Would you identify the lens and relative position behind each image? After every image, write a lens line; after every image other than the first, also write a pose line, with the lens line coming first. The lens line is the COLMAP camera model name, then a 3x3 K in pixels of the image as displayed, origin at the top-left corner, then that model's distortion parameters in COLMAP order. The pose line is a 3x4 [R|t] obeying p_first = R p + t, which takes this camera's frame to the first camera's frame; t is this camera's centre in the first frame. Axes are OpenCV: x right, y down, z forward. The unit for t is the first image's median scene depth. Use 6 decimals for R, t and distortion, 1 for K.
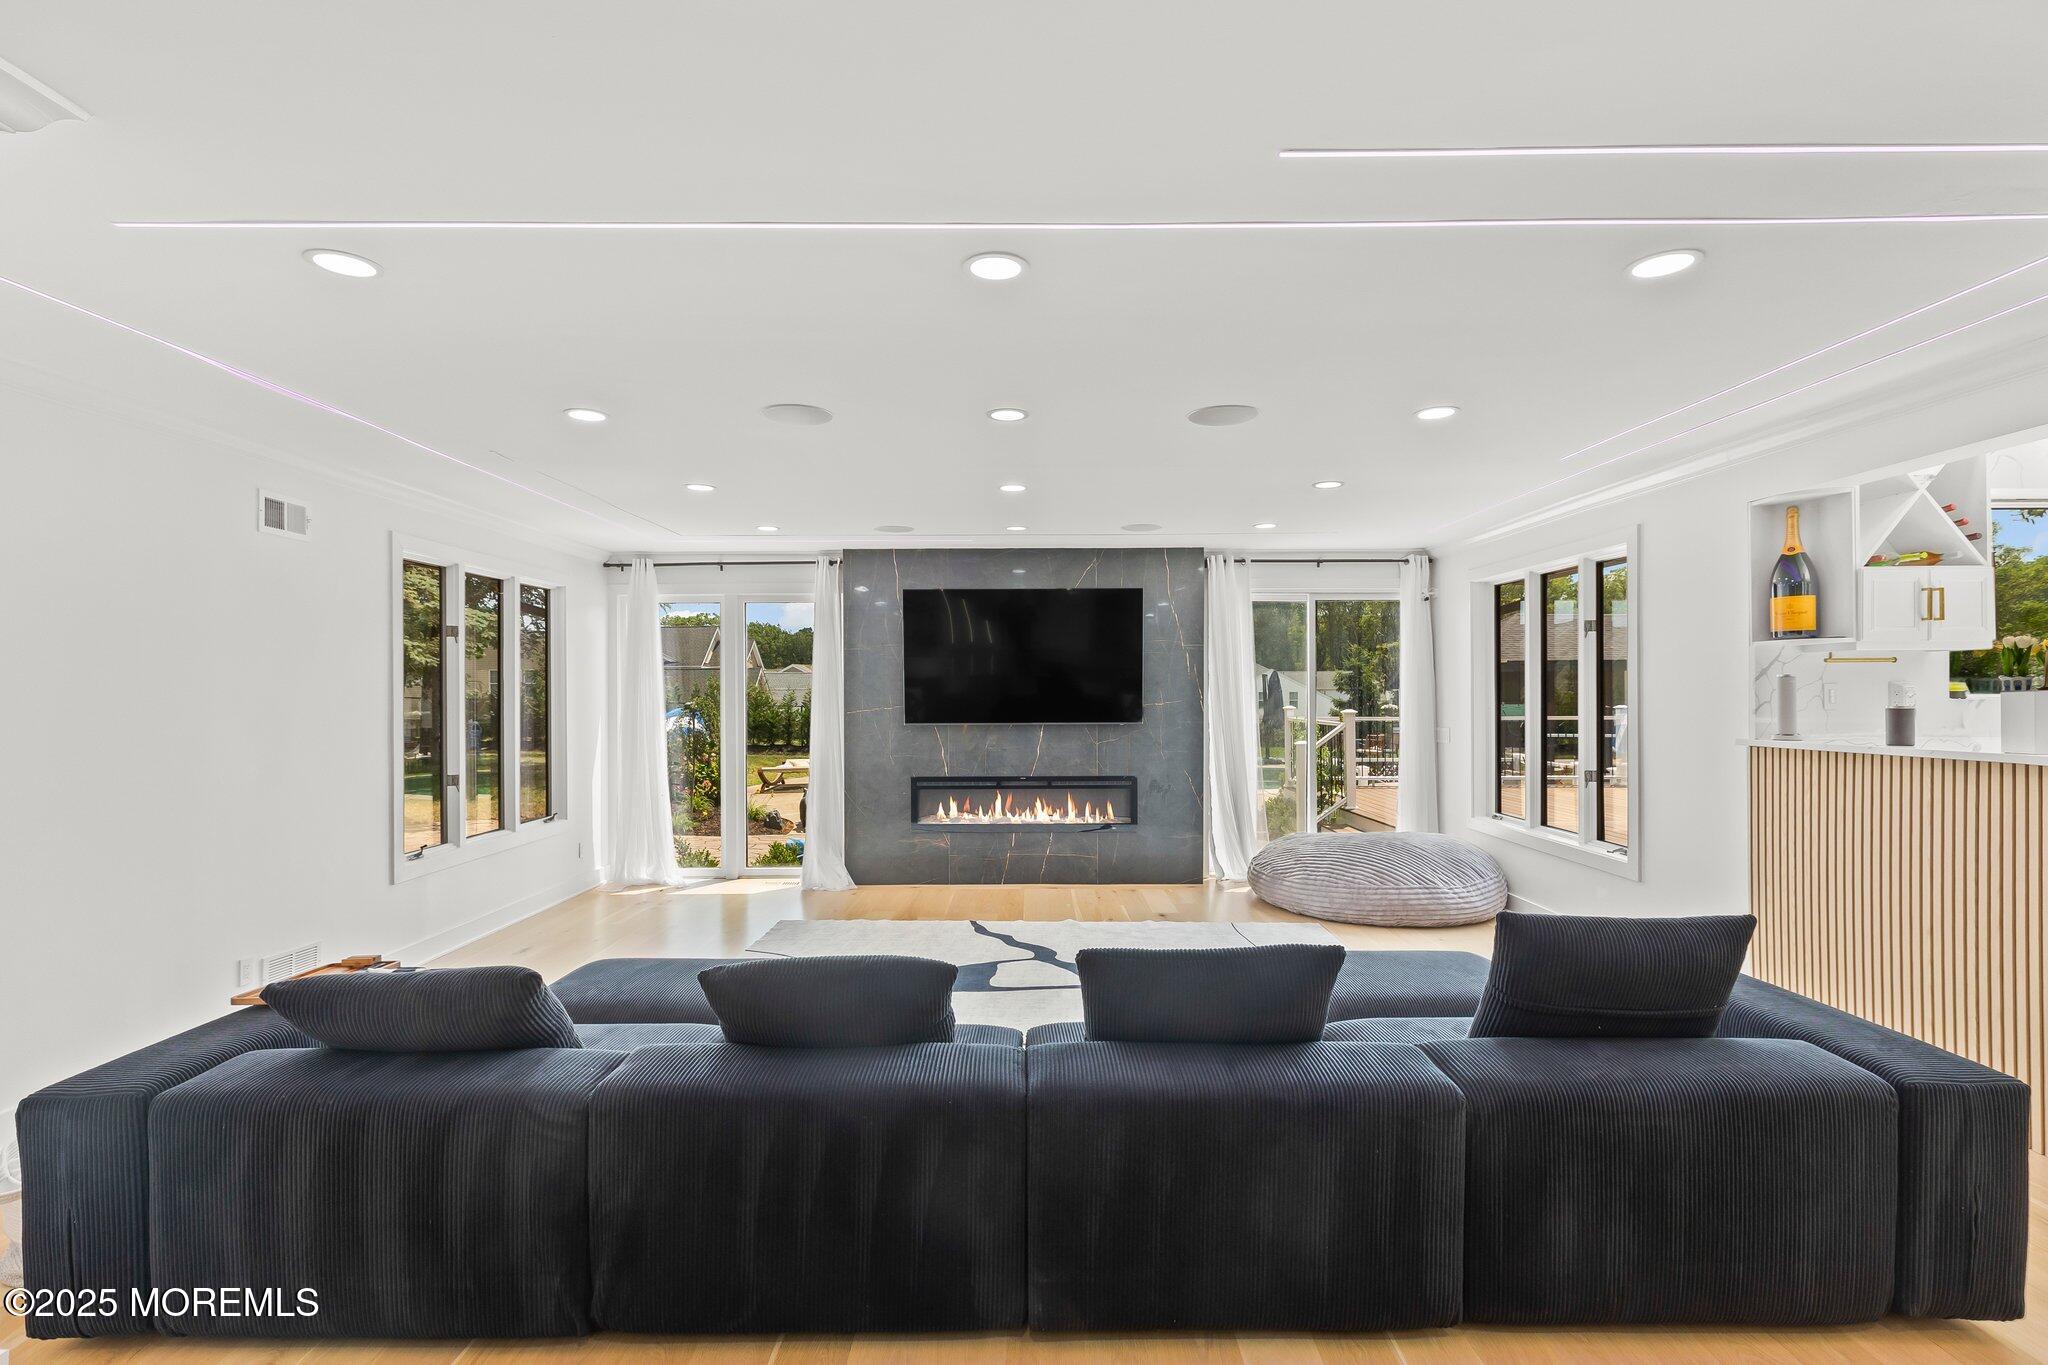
lens RADIAL K [[914.6, 0, 1033.4], [0, 914.6, 694.1], [0, 0, 1]] dist [0.004622, -0.000903]
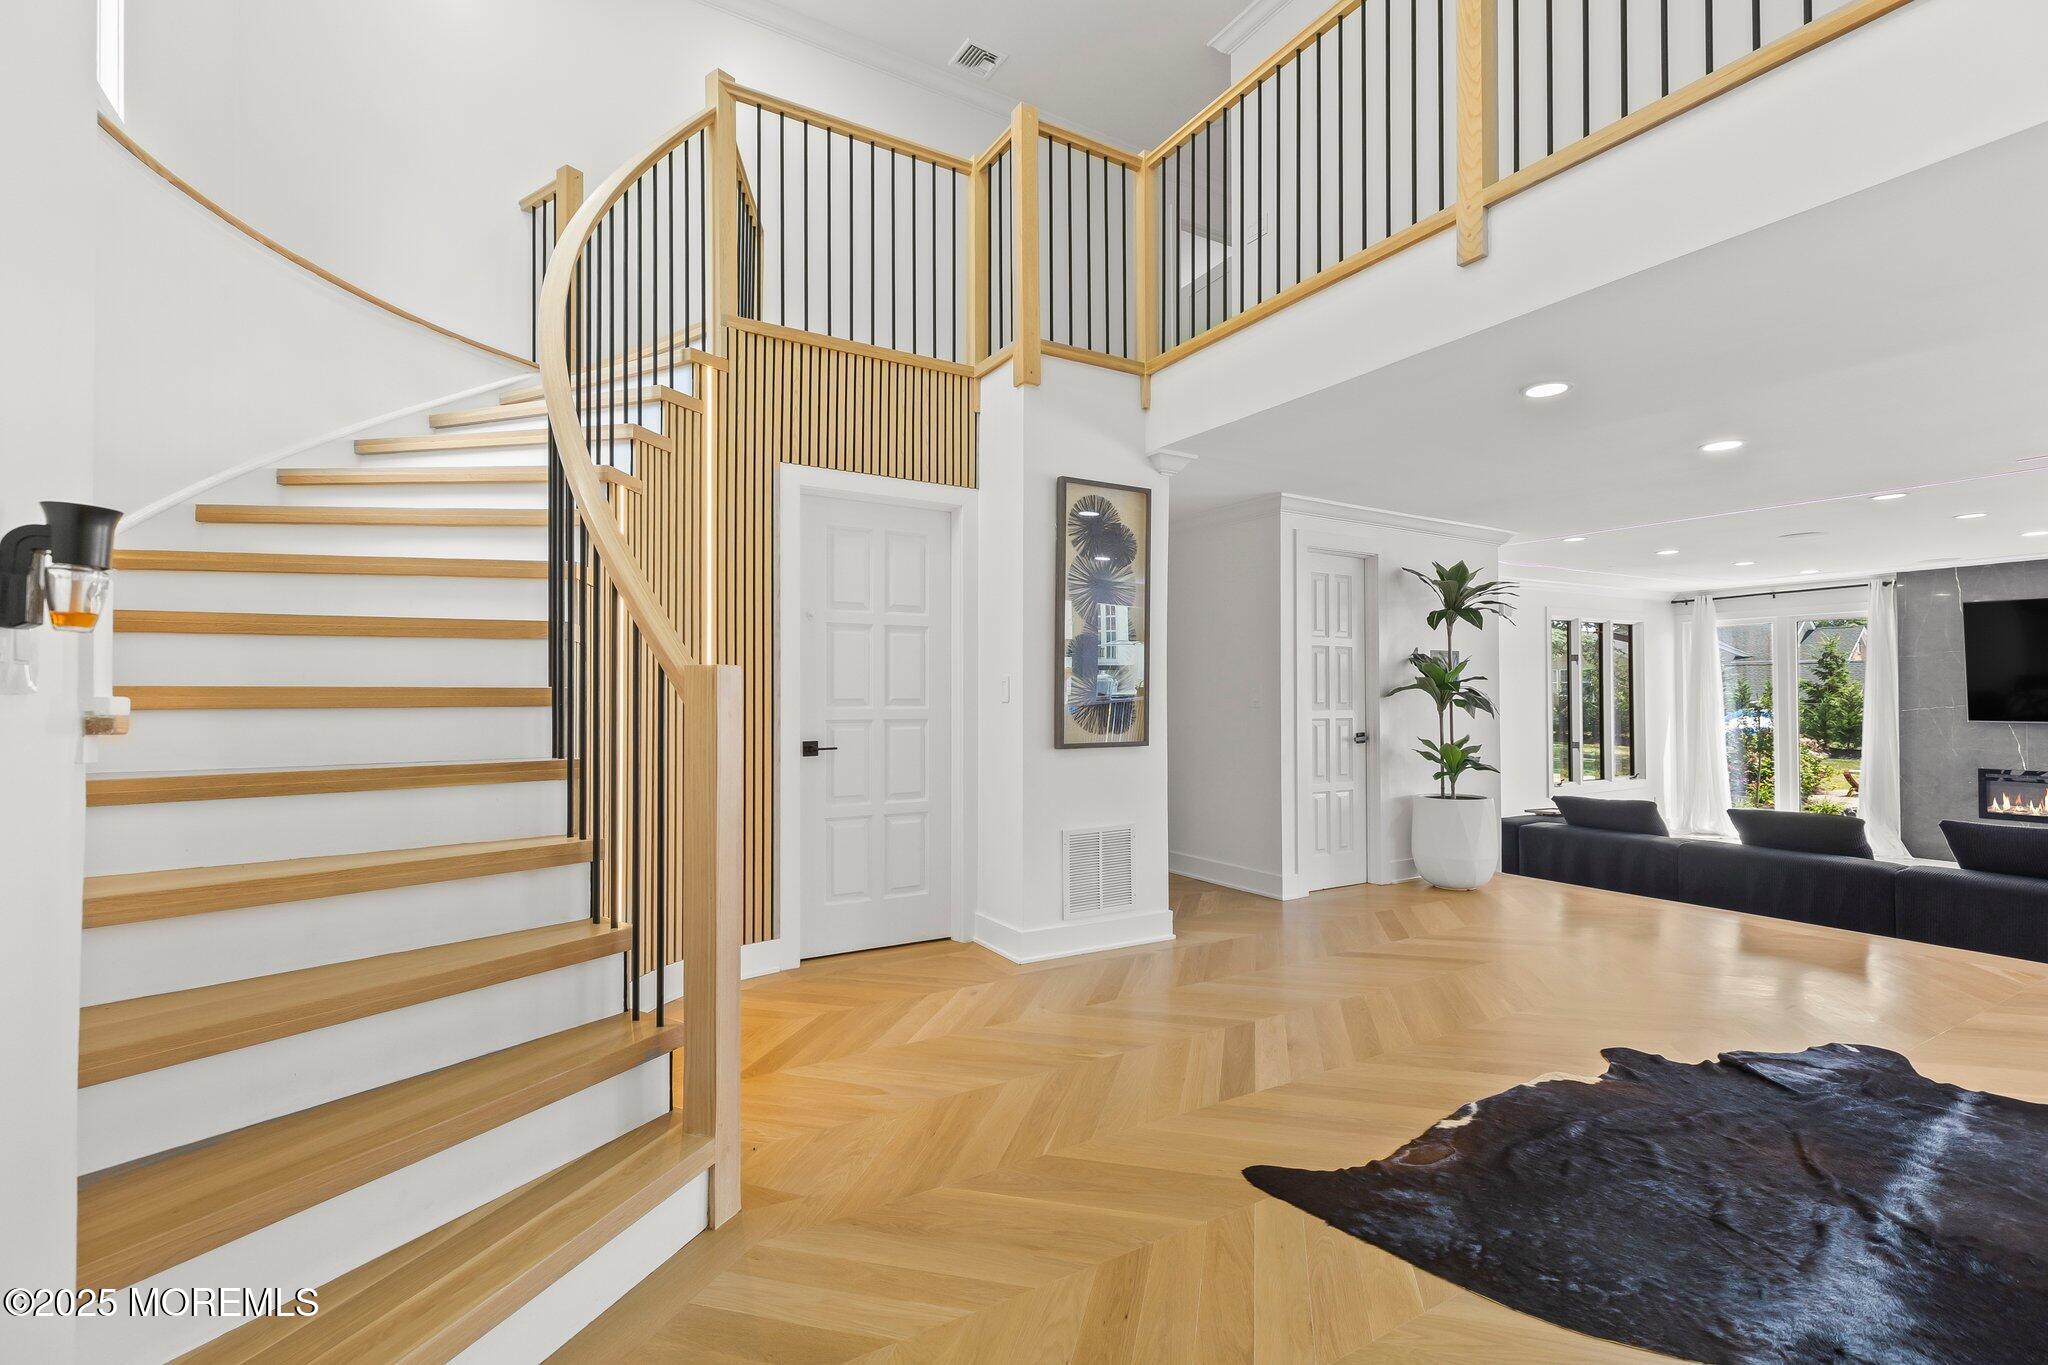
lens RADIAL K [[914.6, 0, 1032.3], [0, 914.6, 686.5], [0, 0, 1]] dist [0.004622, -0.000903]
pose [[0.511262, -0.003879, -0.859416, 0.241949], [0.001264, 0.999992, -0.003762, -0.007092], [0.859424, 0.000837, 0.511263, -0.574924]]
